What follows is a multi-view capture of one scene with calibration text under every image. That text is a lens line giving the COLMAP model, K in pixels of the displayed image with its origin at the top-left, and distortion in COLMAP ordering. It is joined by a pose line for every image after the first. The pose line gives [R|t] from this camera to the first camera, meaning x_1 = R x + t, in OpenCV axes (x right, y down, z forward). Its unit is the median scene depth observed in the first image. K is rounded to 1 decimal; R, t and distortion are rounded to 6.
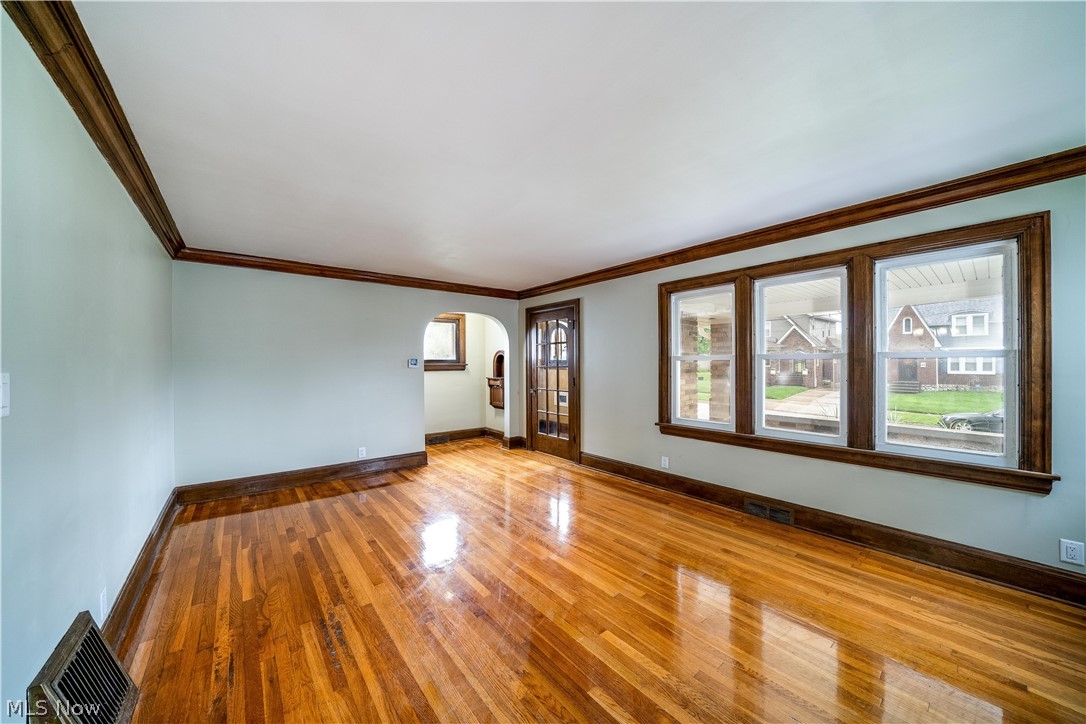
lens RADIAL K [[382.4, 0, 539.3], [0, 382.4, 362.3], [0, 0, 1]] dist [-0.028391, 0.003228]
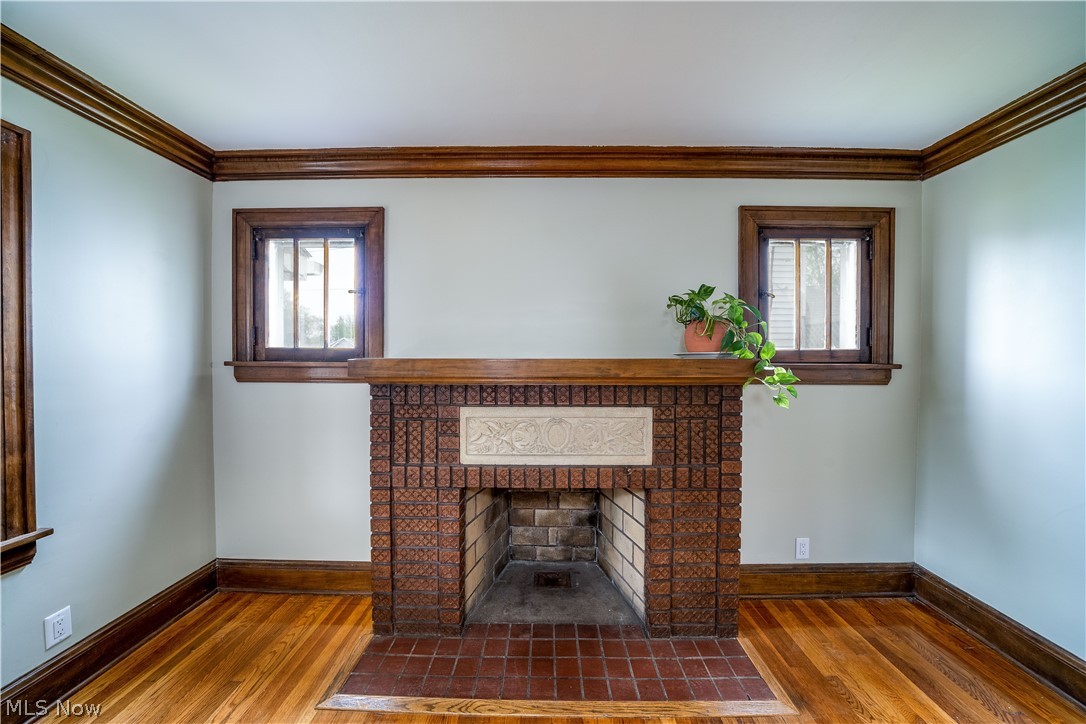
lens RADIAL K [[382.3, 0, 545.9], [0, 382.3, 361.0], [0, 0, 1]] dist [-0.027868, 0.003860]
pose [[-0.775688, -0.003852, 0.631105, 0.134268], [0.004153, 0.999929, 0.011207, -0.002921], [-0.631103, 0.011314, -0.775617, 0.468657]]
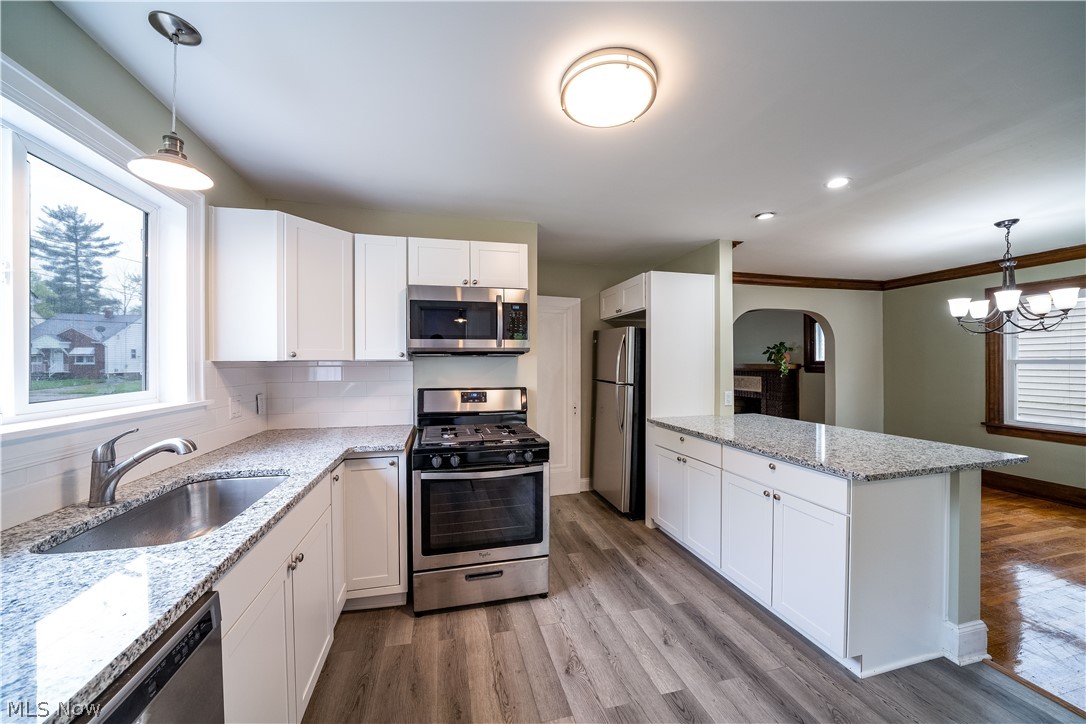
lens RADIAL K [[382.4, 0, 539.3], [0, 382.4, 362.3], [0, 0, 1]] dist [-0.028391, 0.003228]
pose [[0.425045, 0.004240, 0.905162, -1.613091], [0.003122, 0.999976, -0.006150, 0.001158], [-0.905167, 0.005440, 0.425022, 0.217106]]
